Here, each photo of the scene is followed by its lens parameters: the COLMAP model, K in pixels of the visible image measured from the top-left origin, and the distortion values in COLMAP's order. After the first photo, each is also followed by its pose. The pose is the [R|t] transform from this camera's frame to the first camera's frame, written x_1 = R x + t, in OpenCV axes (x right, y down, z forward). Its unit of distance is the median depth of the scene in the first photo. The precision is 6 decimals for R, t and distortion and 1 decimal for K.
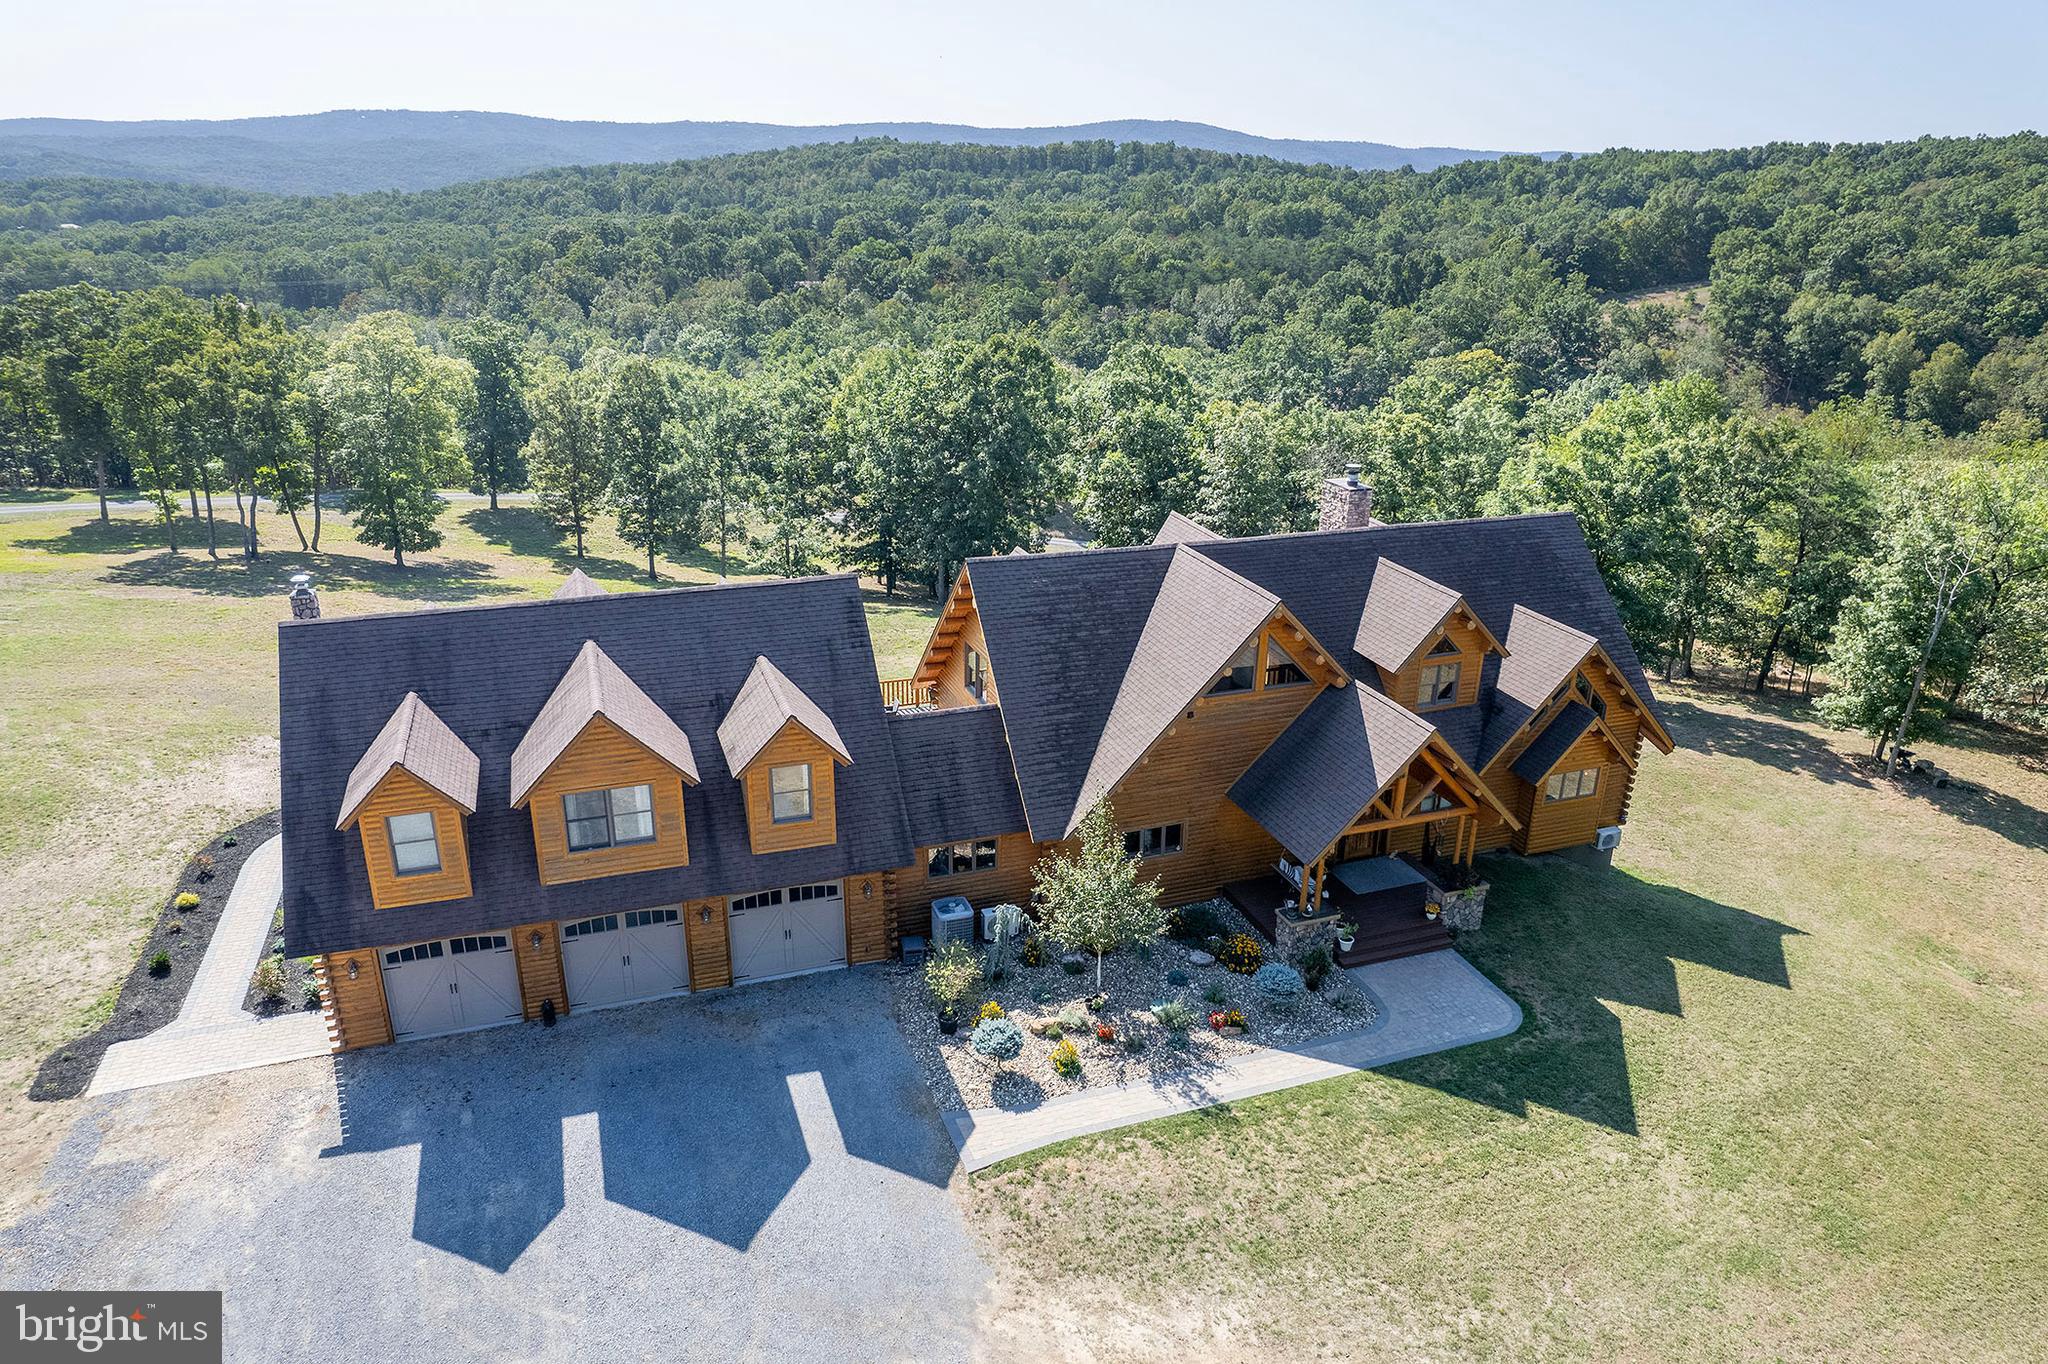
lens RADIAL K [[1301.2, 0, 1015.7], [0, 1301.2, 682.6], [0, 0, 1]] dist [-0.076138, 0.068874]
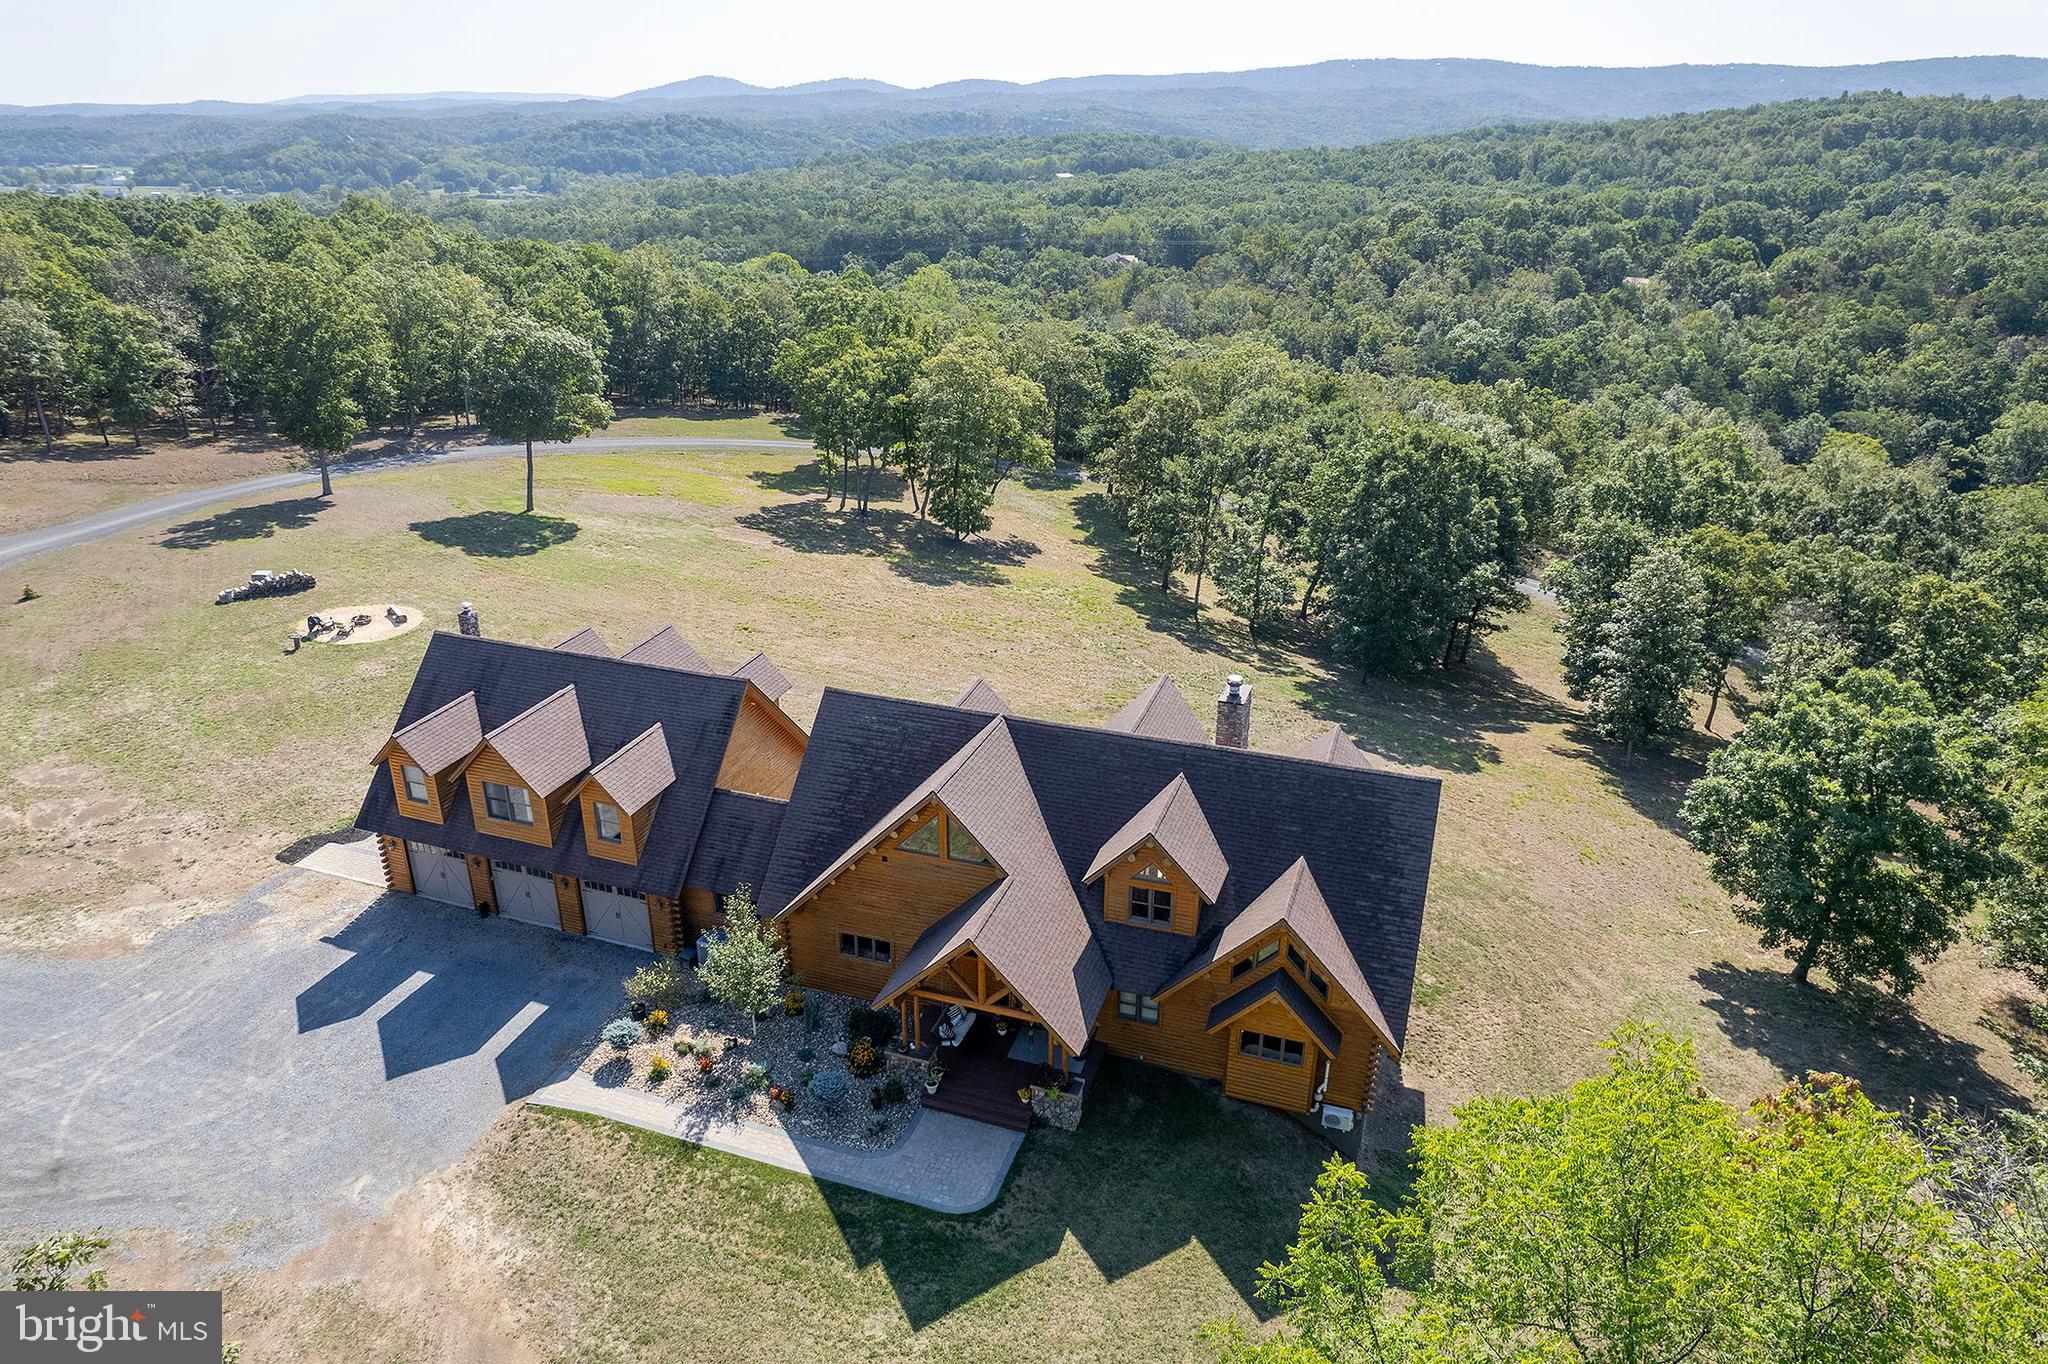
lens RADIAL K [[1301.2, 0, 1015.7], [0, 1301.2, 682.6], [0, 0, 1]] dist [-0.076138, 0.068874]
pose [[0.787087, 0.239625, -0.568396, 0.357530], [-0.220834, 0.969850, 0.103069, -0.116689], [0.575957, 0.044397, 0.816273, 0.028090]]
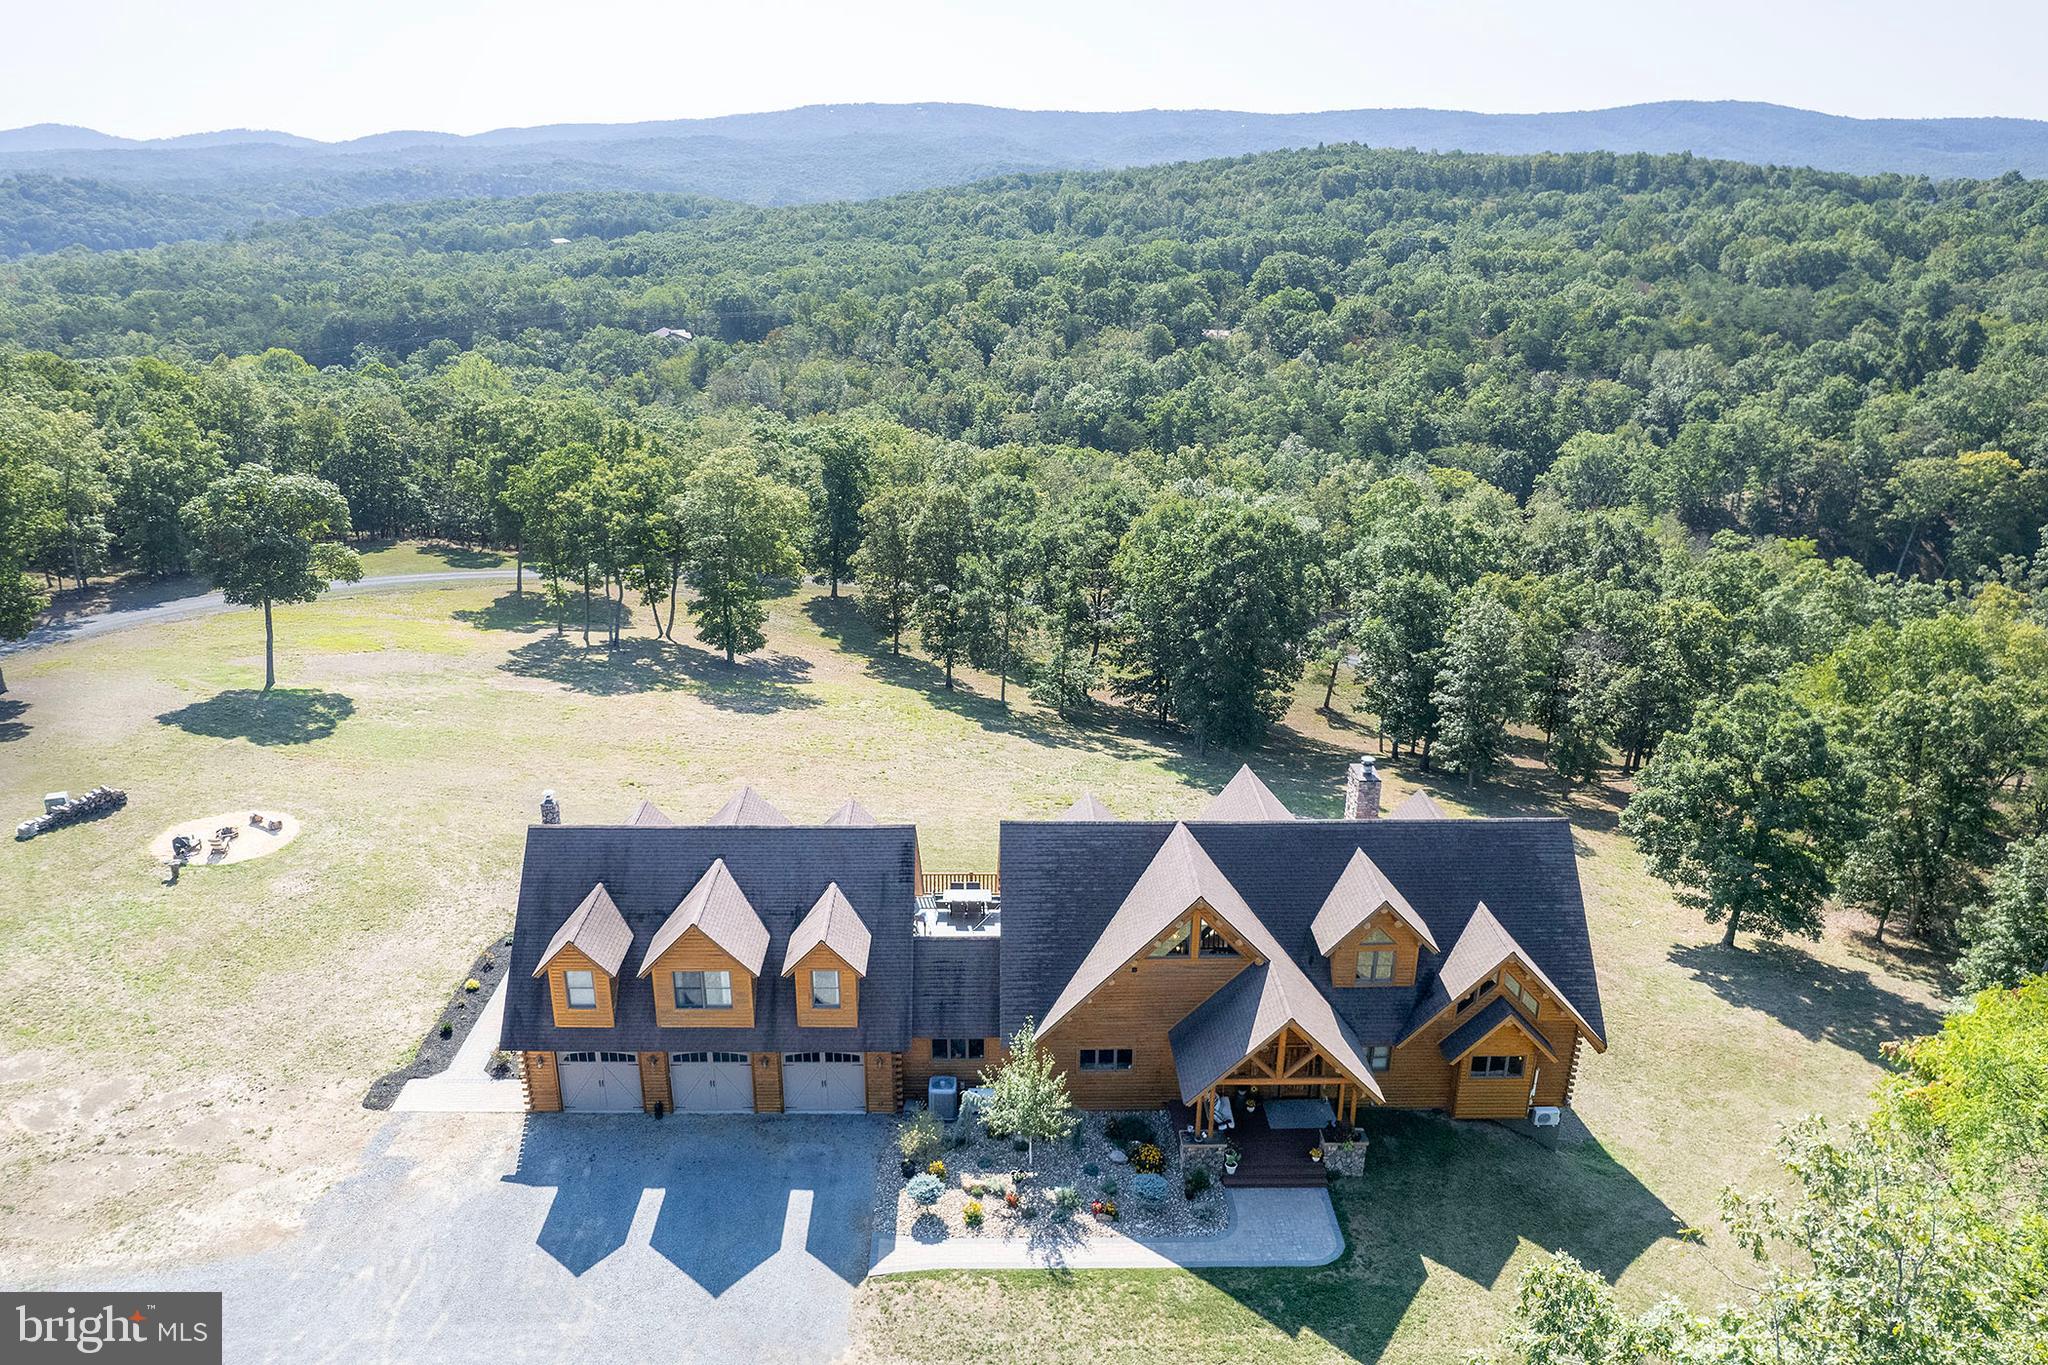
lens RADIAL K [[1436.9, 0, 1003.0], [0, 1436.9, 708.7], [0, 0, 1]] dist [-0.048416, 0.003328]
pose [[0.947176, 0.100504, -0.304561, 0.170258], [-0.105496, 0.994420, 0.000066, -0.089417], [0.302868, 0.032067, 0.952493, -0.168096]]
